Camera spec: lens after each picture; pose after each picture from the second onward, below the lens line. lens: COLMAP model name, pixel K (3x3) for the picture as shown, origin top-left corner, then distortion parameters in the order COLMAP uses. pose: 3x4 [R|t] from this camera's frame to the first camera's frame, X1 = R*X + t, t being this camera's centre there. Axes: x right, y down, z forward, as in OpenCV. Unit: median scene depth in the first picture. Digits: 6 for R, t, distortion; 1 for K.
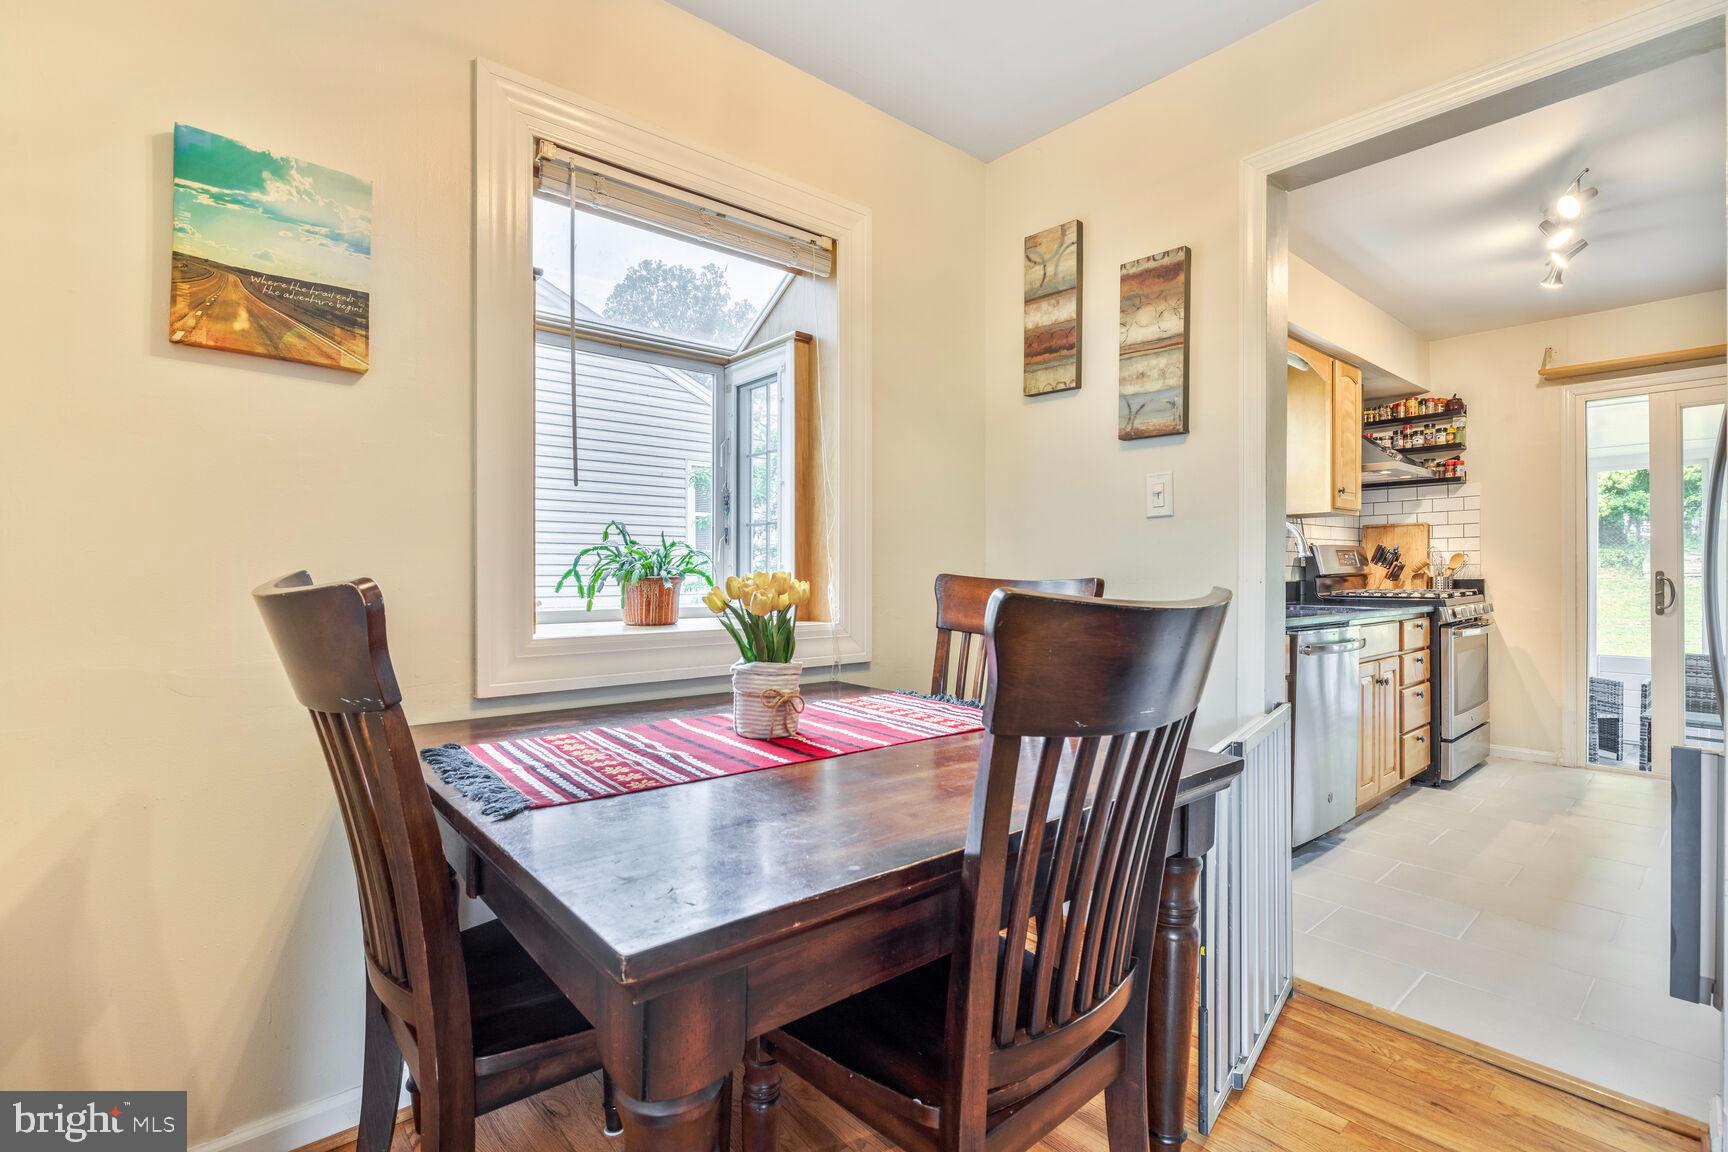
lens RADIAL K [[796.1, 0, 862.6], [0, 796.1, 575.4], [0, 0, 1]] dist [-0.002570, -0.001179]
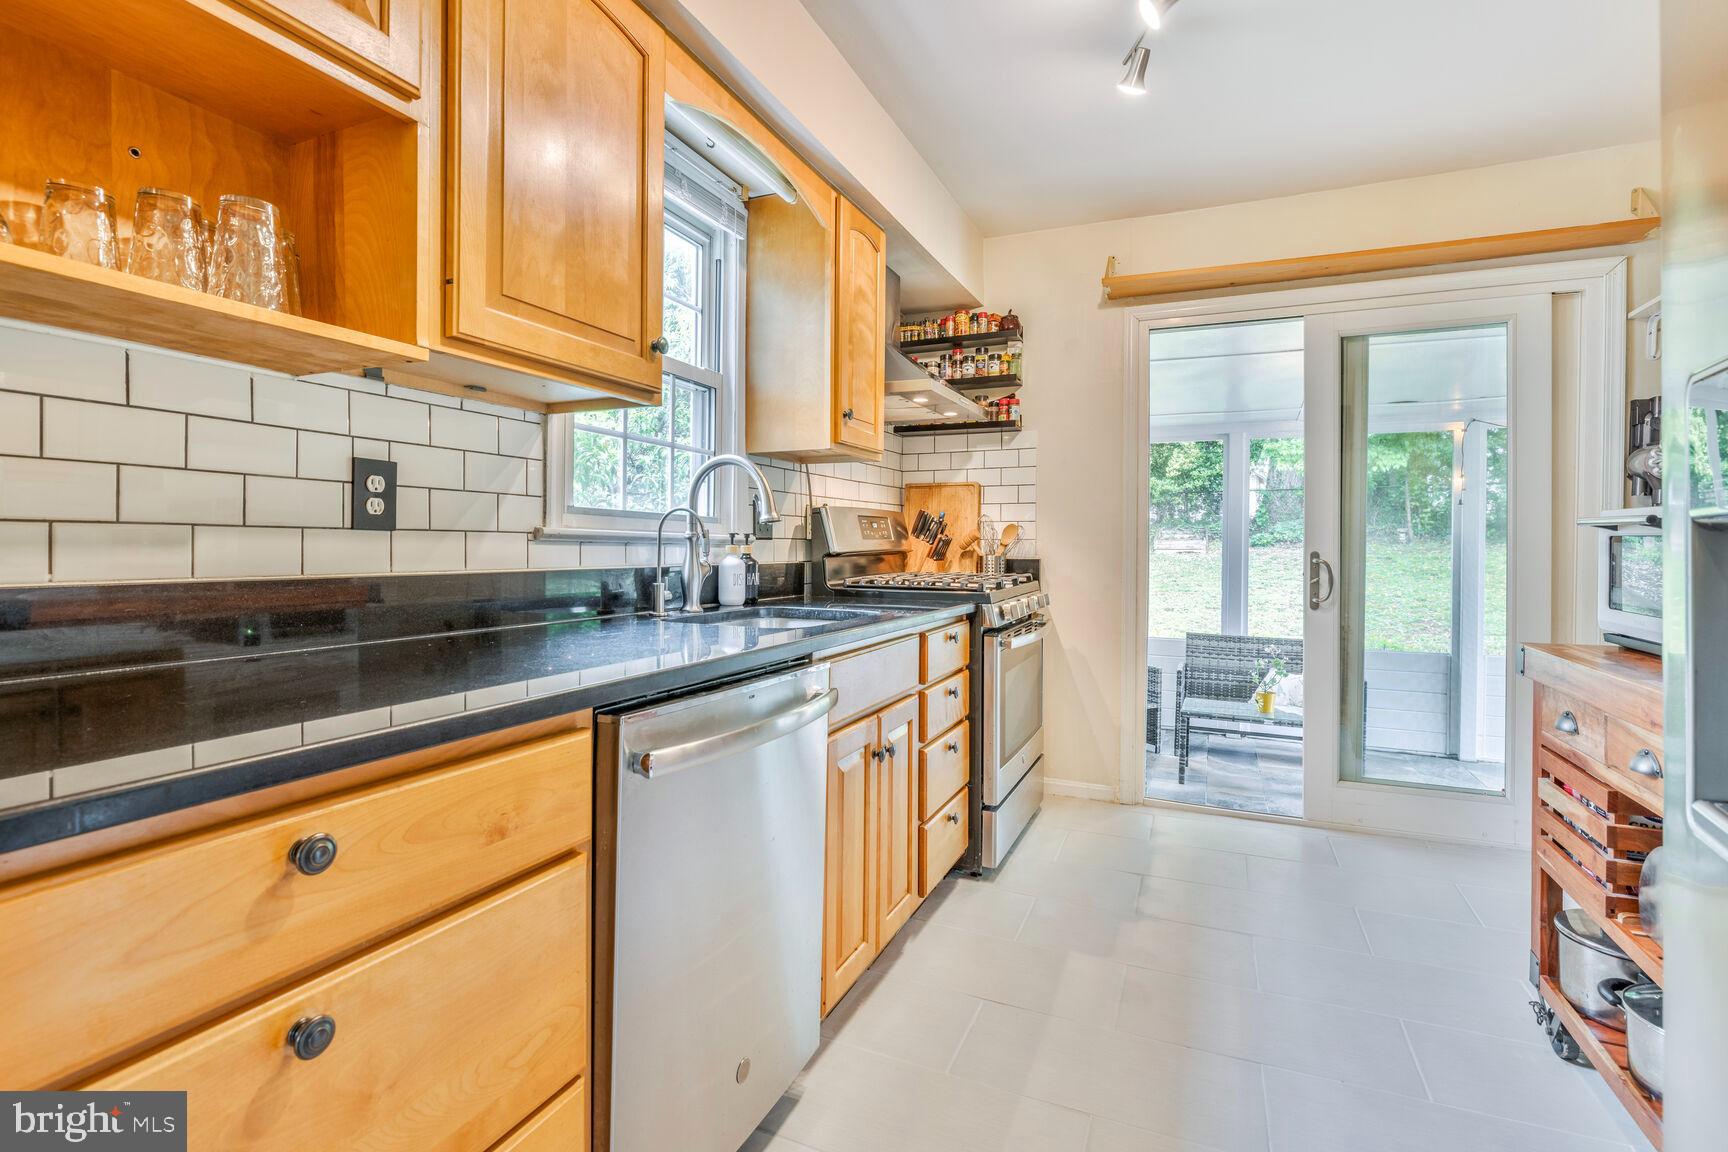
lens RADIAL K [[796.1, 0, 854.4], [0, 796.1, 544.8], [0, 0, 1]] dist [-0.002570, -0.001179]
pose [[0.908861, 0.009569, 0.416990, 0.311955], [-0.010433, 0.999946, -0.000206, -0.007222], [-0.416969, -0.004164, 0.908911, 0.392875]]
